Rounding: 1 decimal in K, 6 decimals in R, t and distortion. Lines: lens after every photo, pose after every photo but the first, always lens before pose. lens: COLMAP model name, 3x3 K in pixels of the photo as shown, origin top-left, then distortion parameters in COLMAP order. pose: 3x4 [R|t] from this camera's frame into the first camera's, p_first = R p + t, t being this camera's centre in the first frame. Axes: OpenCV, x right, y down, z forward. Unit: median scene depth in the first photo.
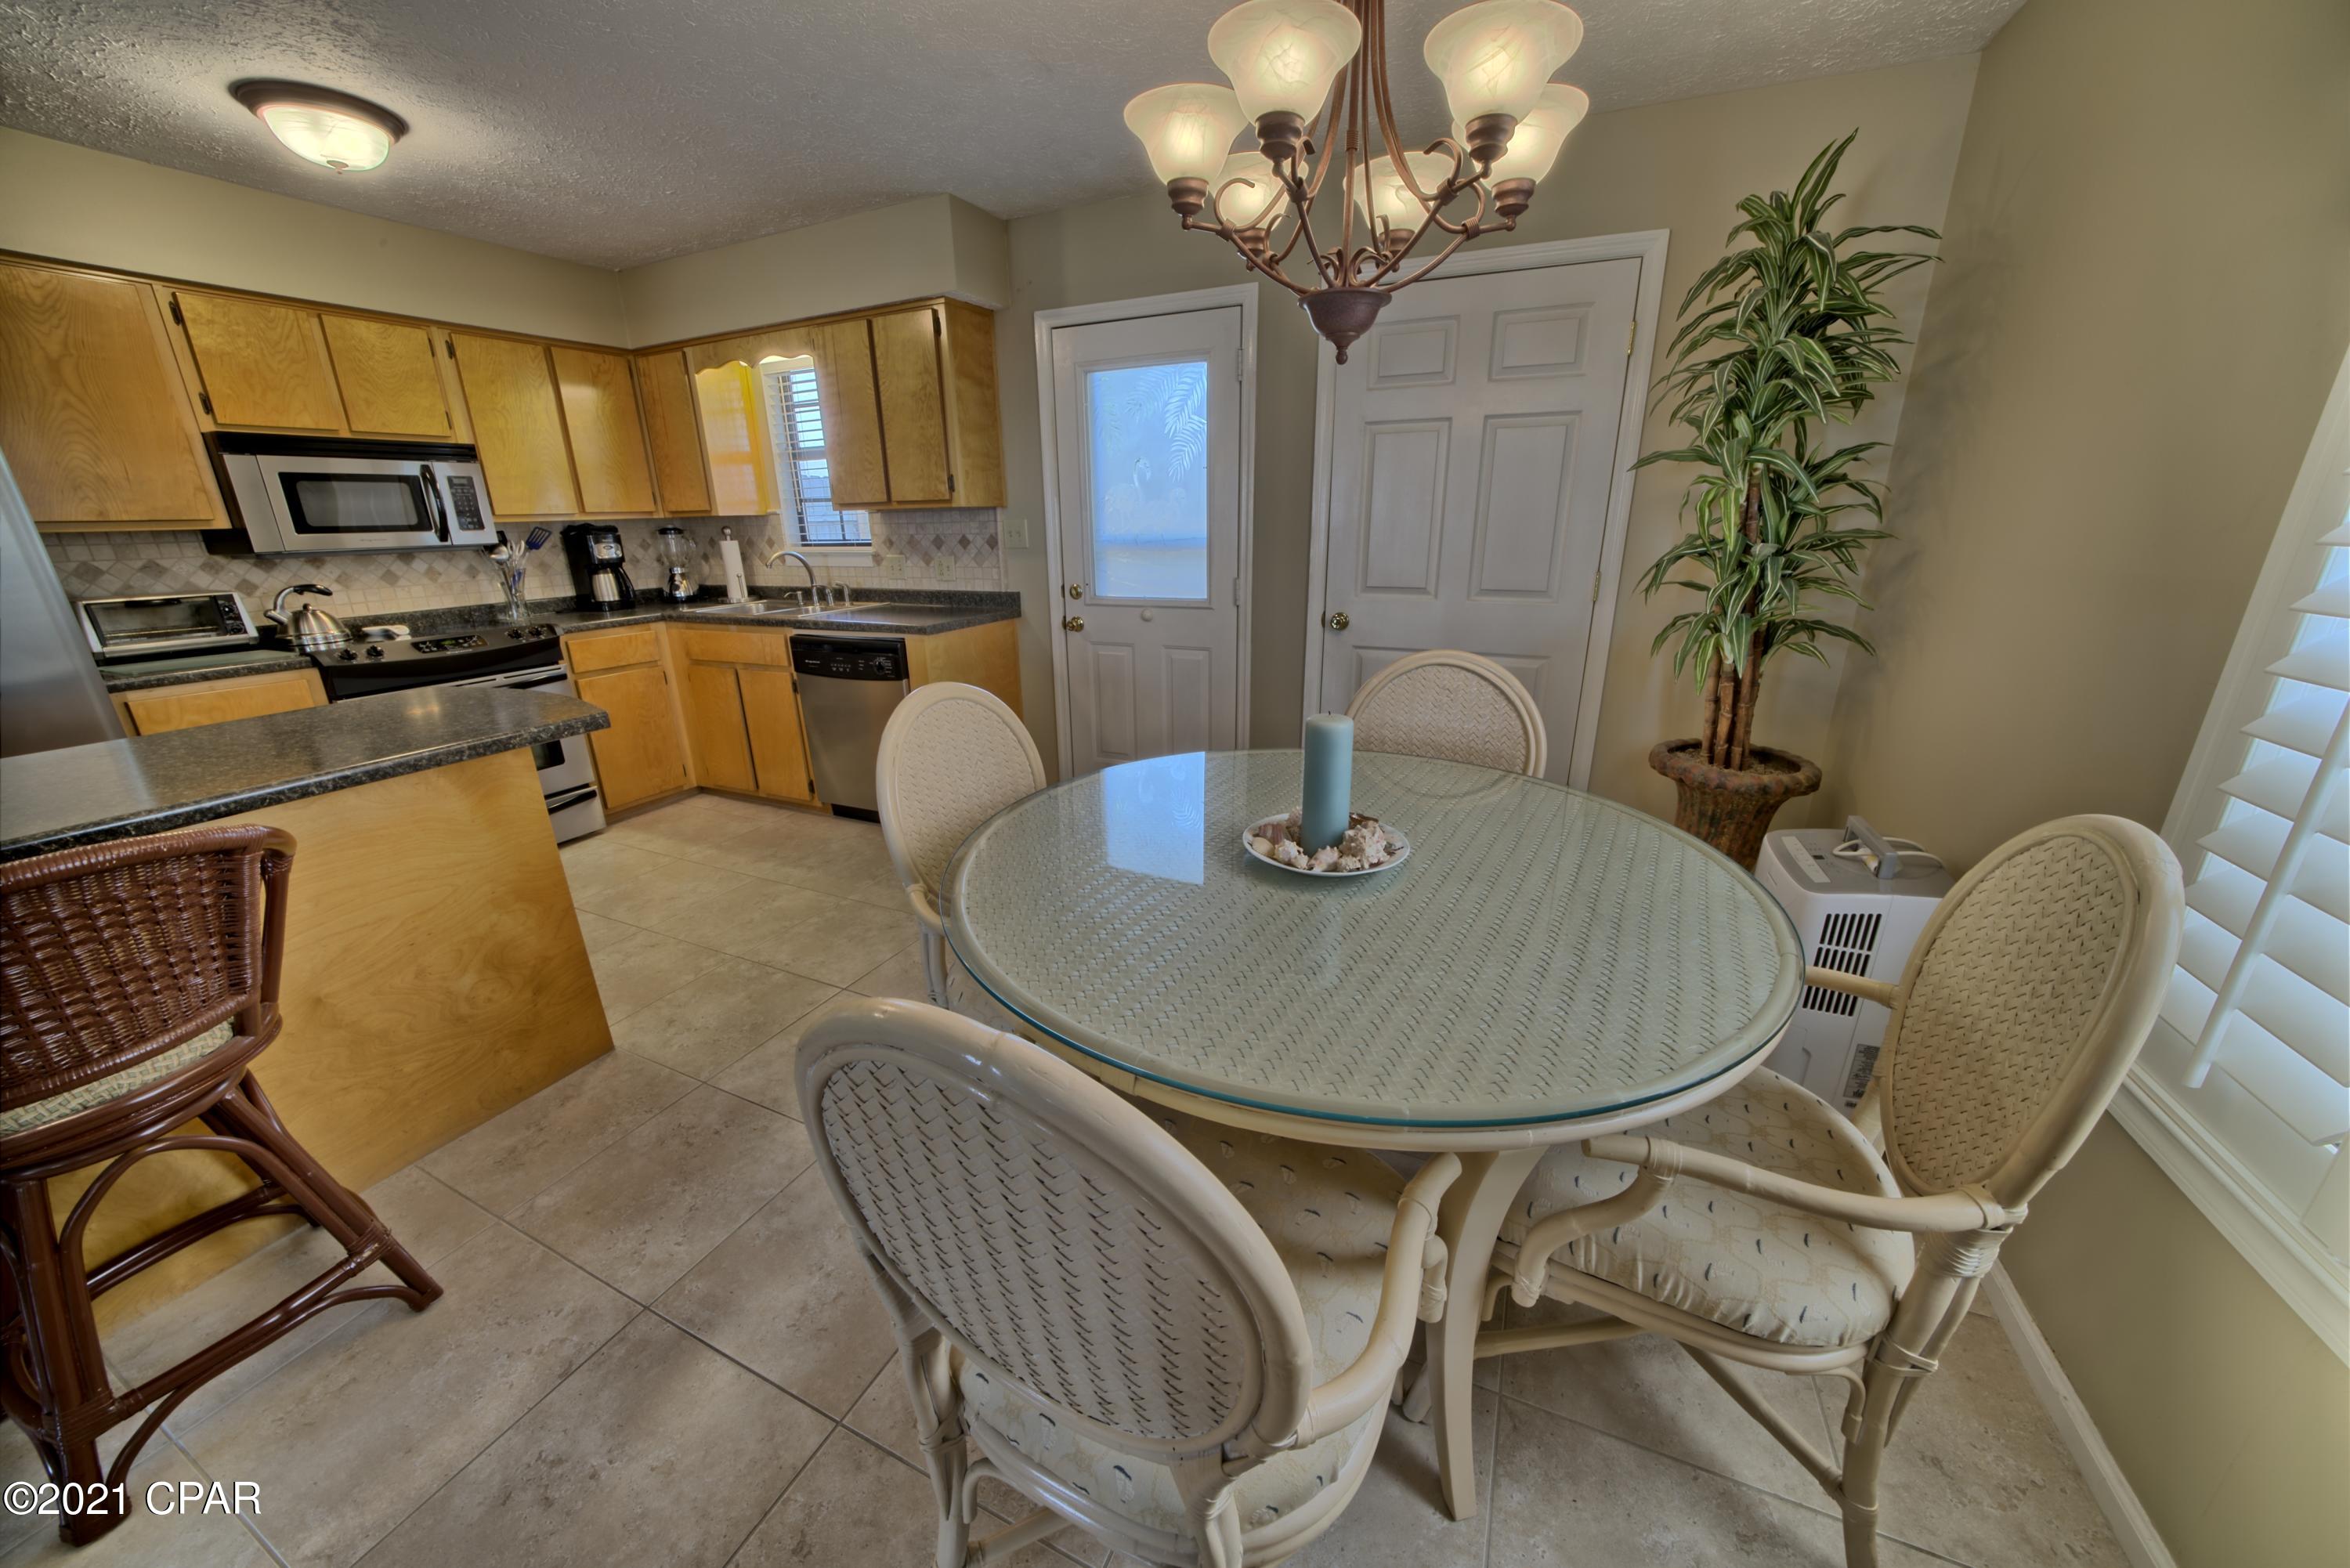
lens RADIAL K [[813.0, 0, 1172.1], [0, 813.0, 785.1], [0, 0, 1]] dist [-0.022409, 0.002133]
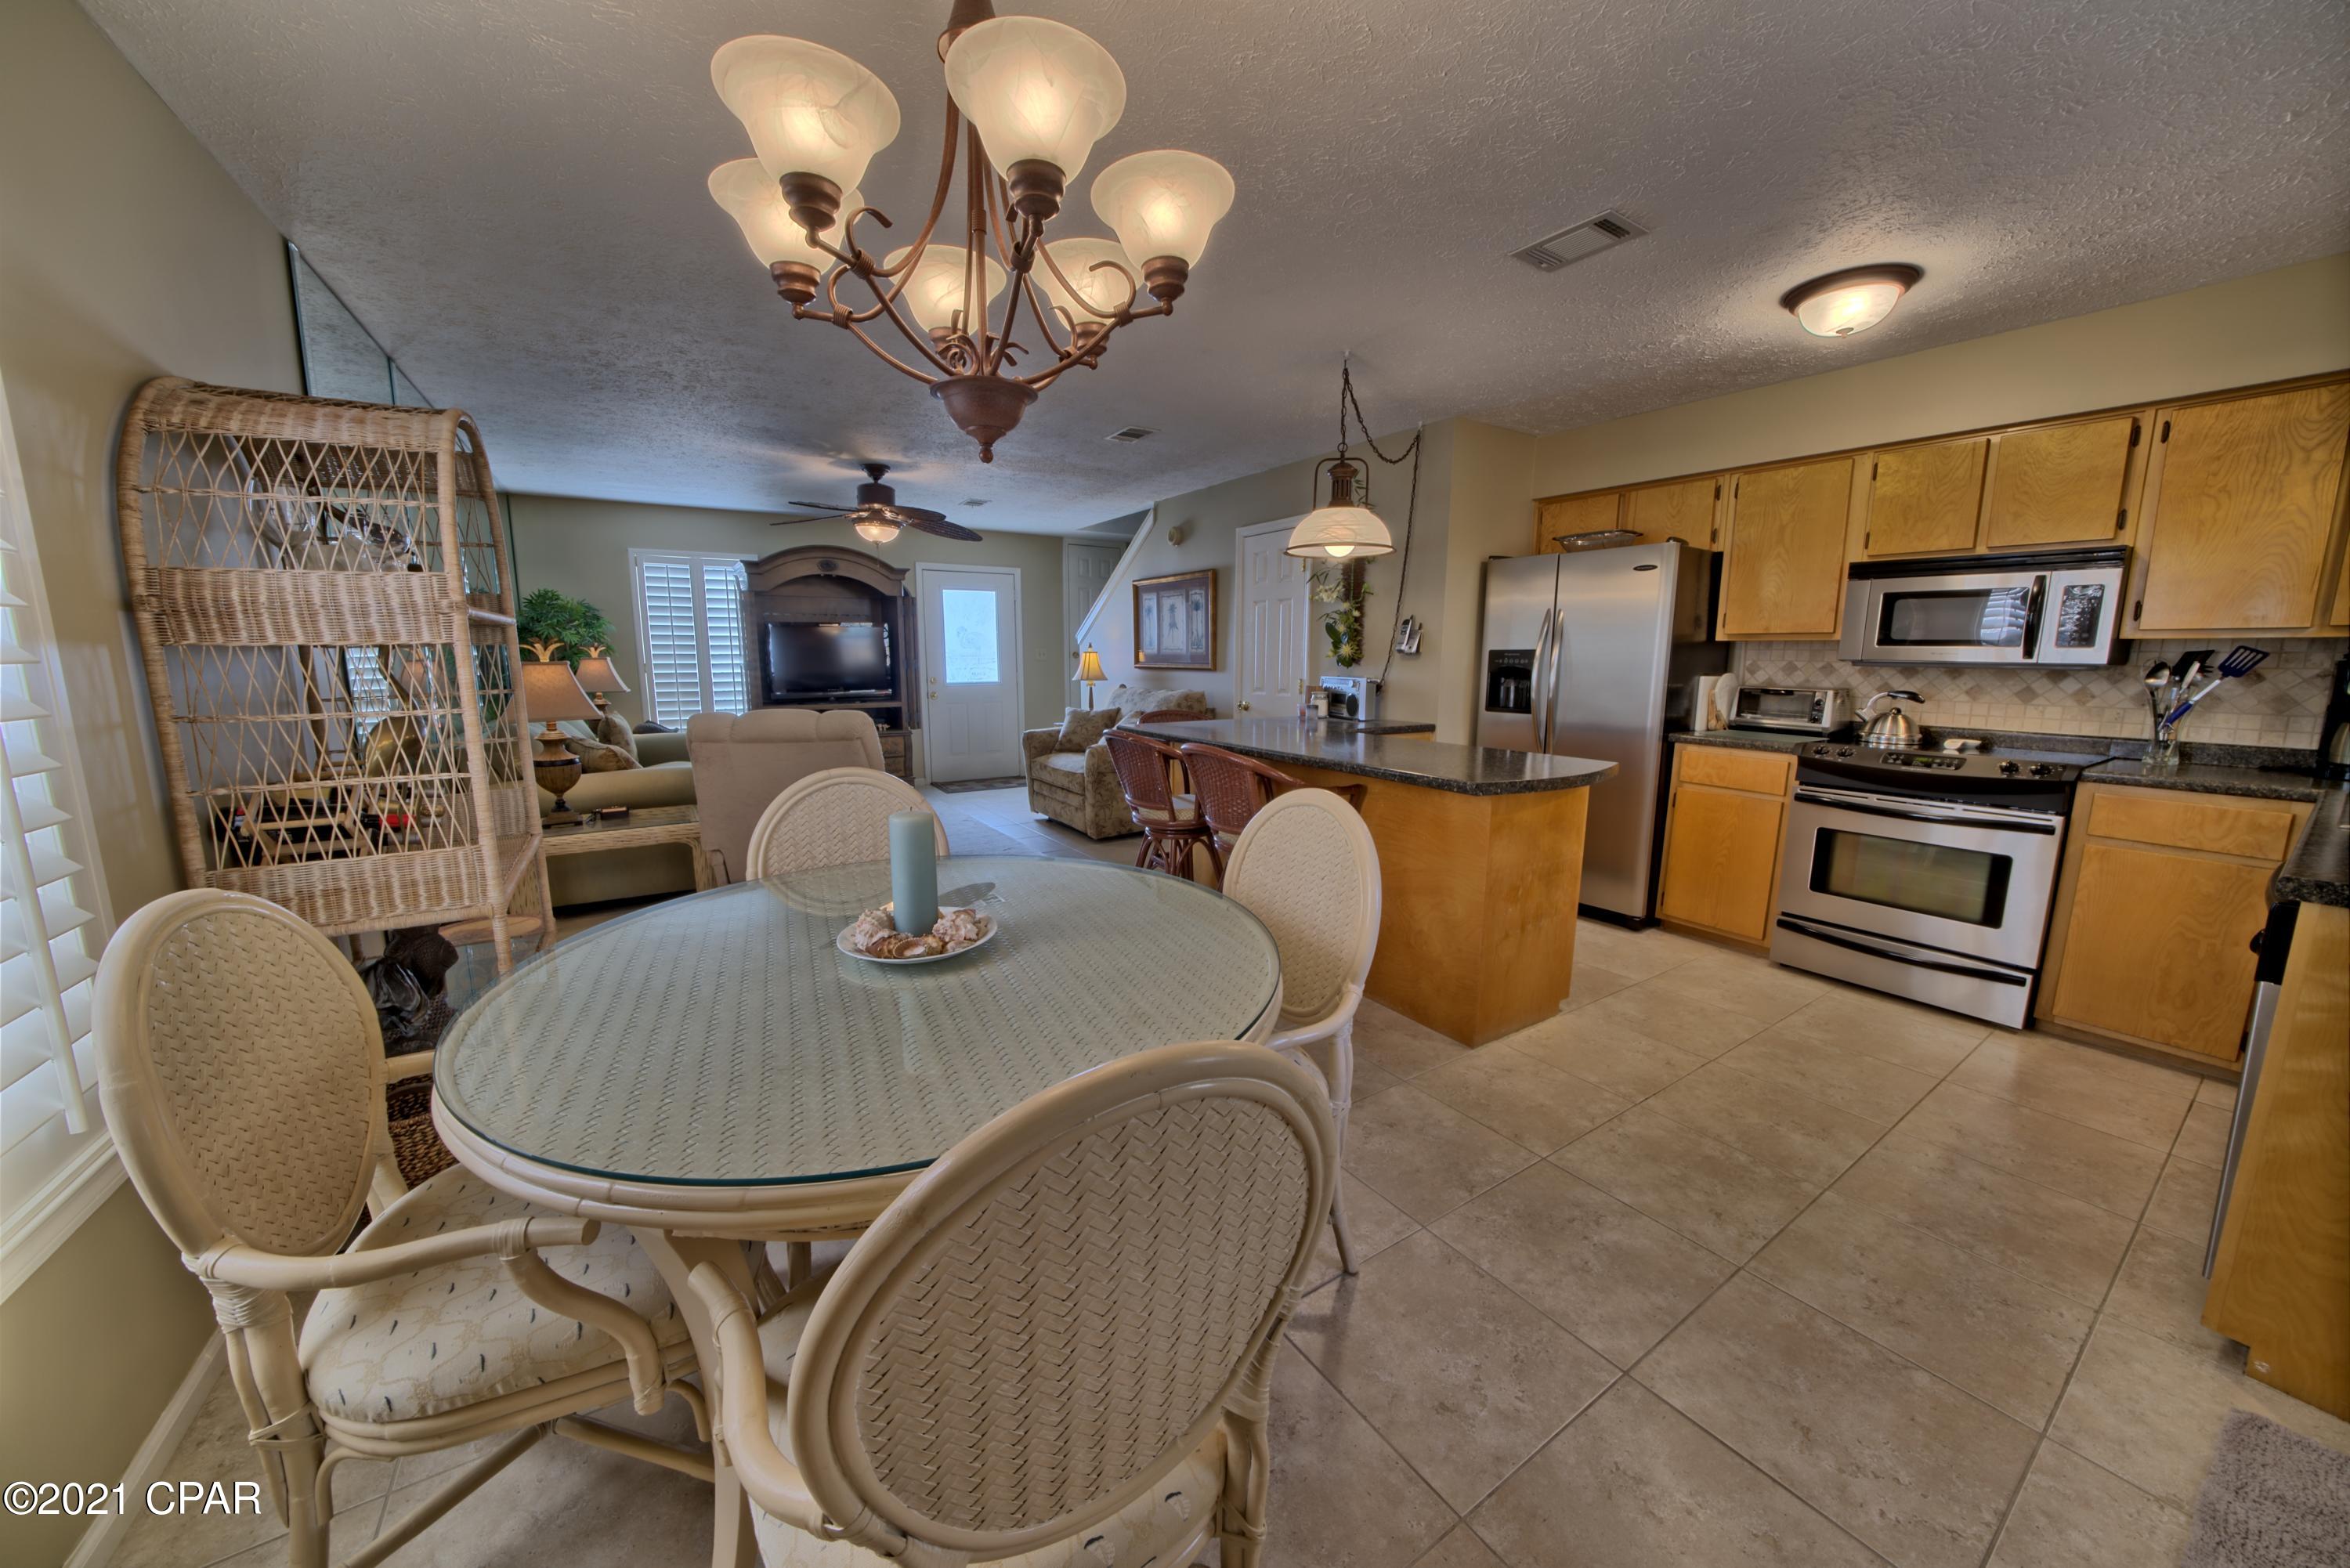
lens RADIAL K [[813.0, 0, 1162.1], [0, 813.0, 778.6], [0, 0, 1]] dist [-0.022409, 0.002133]
pose [[-0.534466, 0.145285, -0.832609, 0.343614], [-0.263490, 0.907379, 0.327470, -0.211426], [0.803068, 0.394406, -0.446682, 0.648874]]
